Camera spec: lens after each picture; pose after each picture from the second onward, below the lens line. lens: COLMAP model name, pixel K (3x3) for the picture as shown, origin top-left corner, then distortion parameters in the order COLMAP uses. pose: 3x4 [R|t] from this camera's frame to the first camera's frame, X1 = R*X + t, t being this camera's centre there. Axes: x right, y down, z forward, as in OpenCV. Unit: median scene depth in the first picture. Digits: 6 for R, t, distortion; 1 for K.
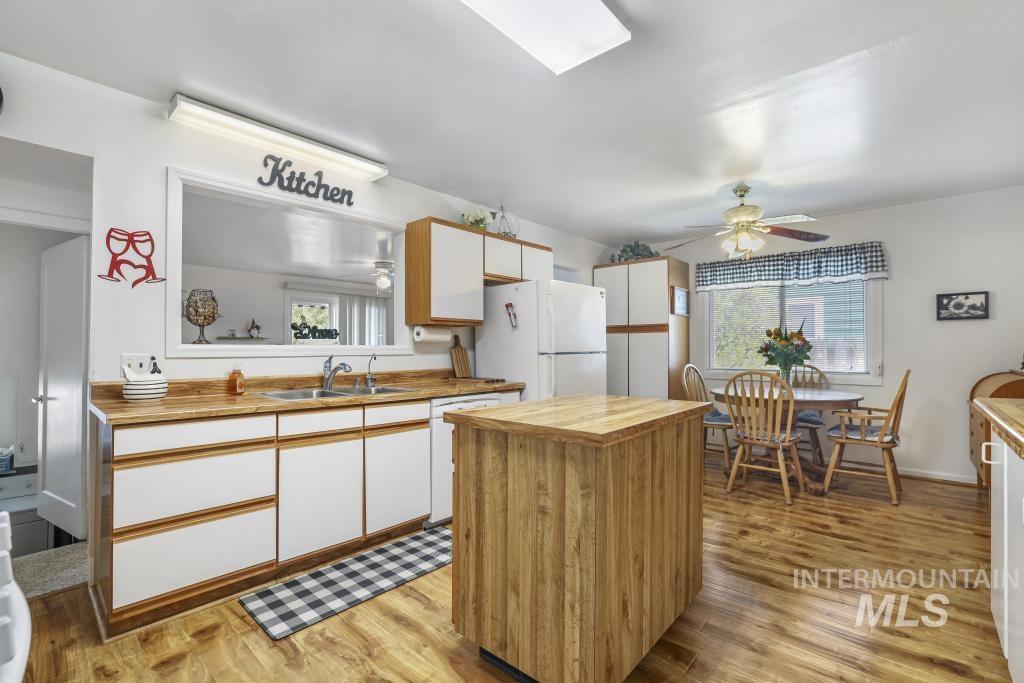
lens RADIAL K [[460.6, 0, 511.2], [0, 460.6, 339.6], [0, 0, 1]] dist [-0.040537, 0.008302]
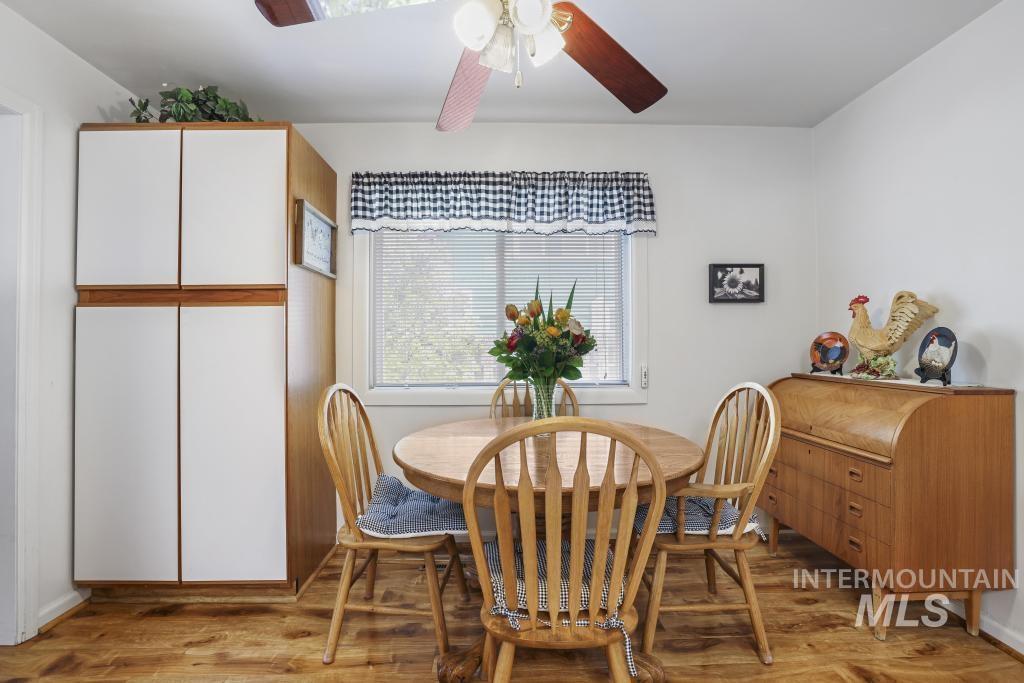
lens RADIAL K [[460.6, 0, 515.3], [0, 460.6, 336.8], [0, 0, 1]] dist [-0.040537, 0.008302]
pose [[0.724328, 0.007552, 0.689414, 0.220310], [-0.008675, 0.999961, -0.001840, 0.010786], [-0.689401, -0.004648, 0.724365, 0.589415]]
